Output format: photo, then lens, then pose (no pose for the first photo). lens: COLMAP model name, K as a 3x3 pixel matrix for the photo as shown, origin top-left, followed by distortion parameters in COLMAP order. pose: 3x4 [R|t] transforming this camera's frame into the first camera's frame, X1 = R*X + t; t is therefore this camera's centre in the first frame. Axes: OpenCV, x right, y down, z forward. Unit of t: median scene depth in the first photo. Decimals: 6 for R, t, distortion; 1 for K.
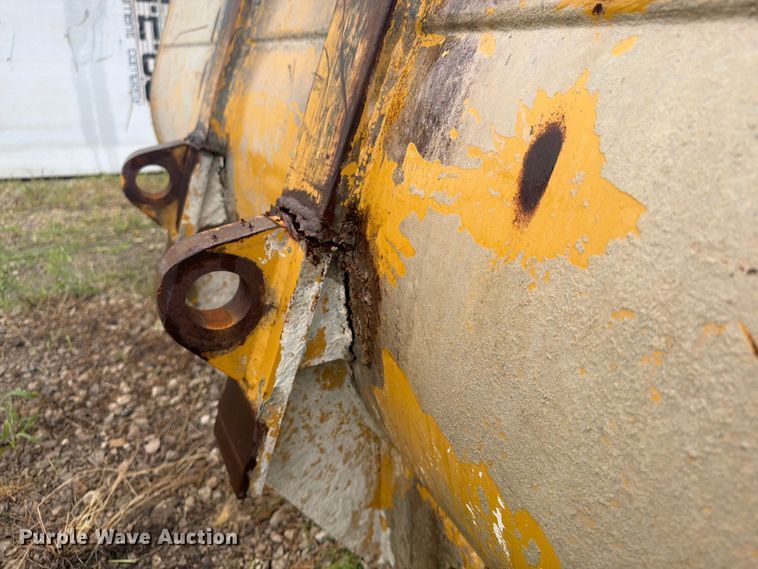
lens RADIAL K [[551.3, 0, 377.6], [0, 551.3, 285.7], [0, 0, 1]] dist [0.022234, -0.030929]
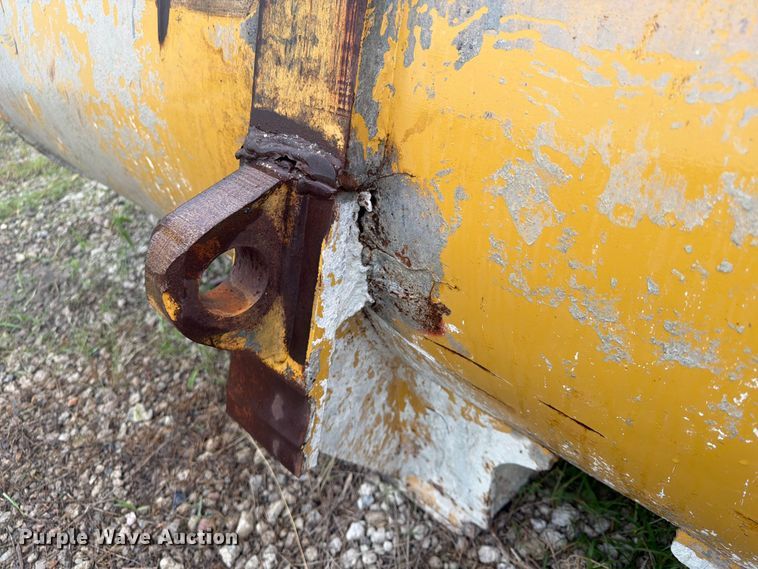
lens RADIAL K [[551.3, 0, 373.9], [0, 551.3, 283.4], [0, 0, 1]] dist [0.022234, -0.030929]
pose [[0.936096, -0.262745, 0.233857, -0.402546], [0.205027, 0.947804, 0.244194, -0.269184], [-0.285811, -0.180642, 0.941106, 0.555653]]
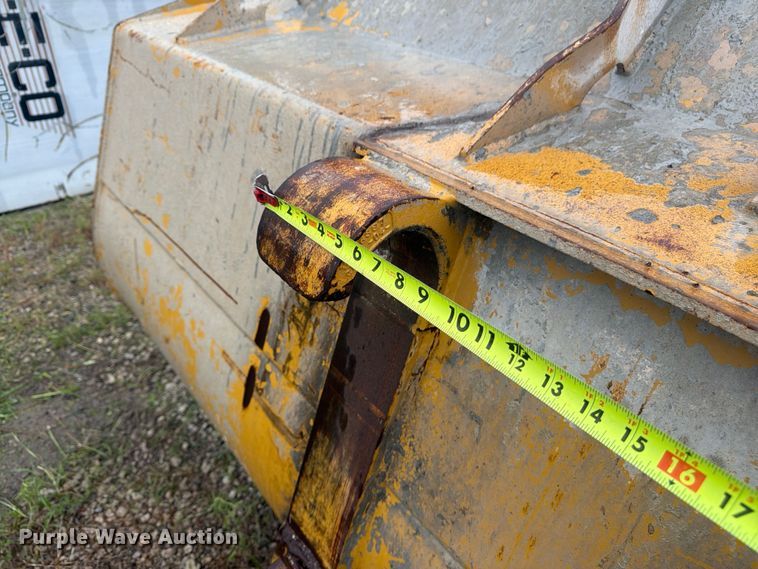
lens RADIAL K [[551.3, 0, 382.0], [0, 551.3, 281.3], [0, 0, 1]] dist [0.022234, -0.030929]
pose [[0.975044, -0.134041, 0.176980, -0.312397], [0.095054, 0.972454, 0.212833, -0.828379], [-0.200633, -0.190699, 0.960927, 0.296731]]
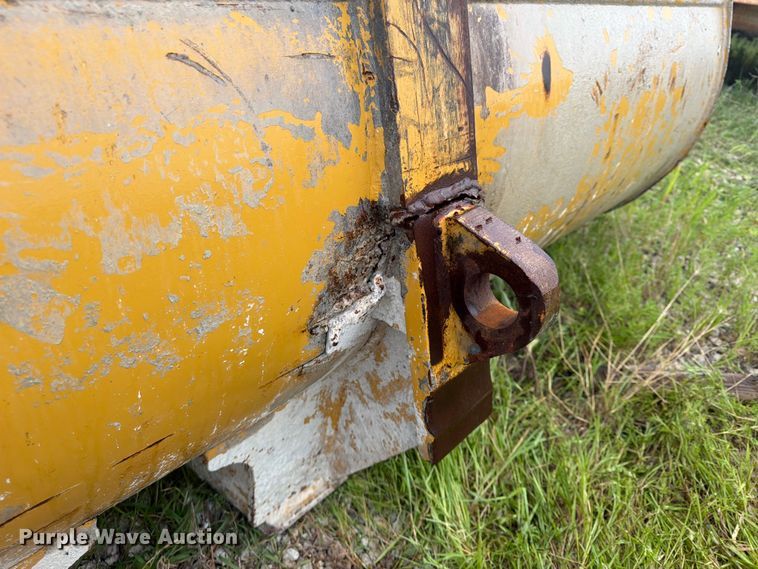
lens RADIAL K [[551.3, 0, 378.0], [0, 551.3, 282.6], [0, 0, 1]] dist [0.022234, -0.030929]
pose [[-0.349189, -0.559477, 0.751699, -0.530144], [0.239286, 0.722361, 0.648797, -0.393932], [-0.905985, 0.406424, -0.118366, 0.723827]]
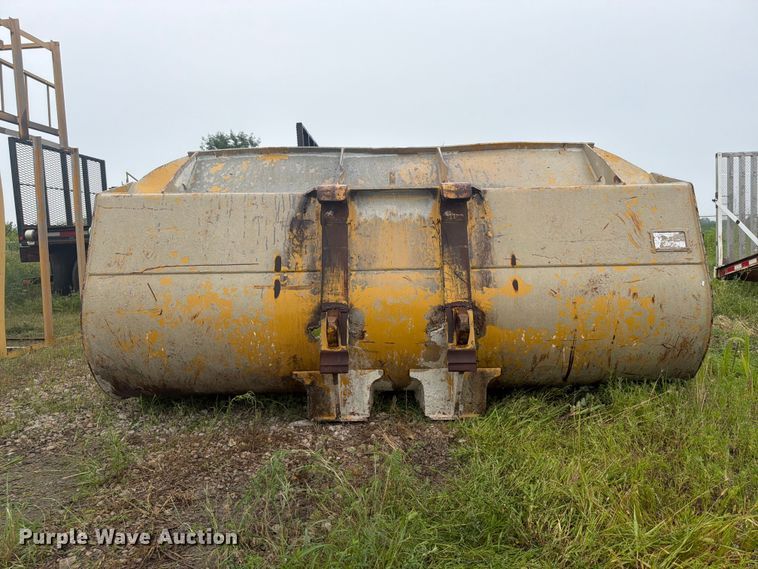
lens RADIAL K [[551.3, 0, 377.2], [0, 551.3, 285.8], [0, 0, 1]] dist [0.022234, -0.030929]
pose [[0.451625, -0.094028, 0.887239, -2.460698], [0.366121, 0.926379, -0.088189, -0.075627], [-0.813628, 0.364665, 0.452802, -0.307564]]
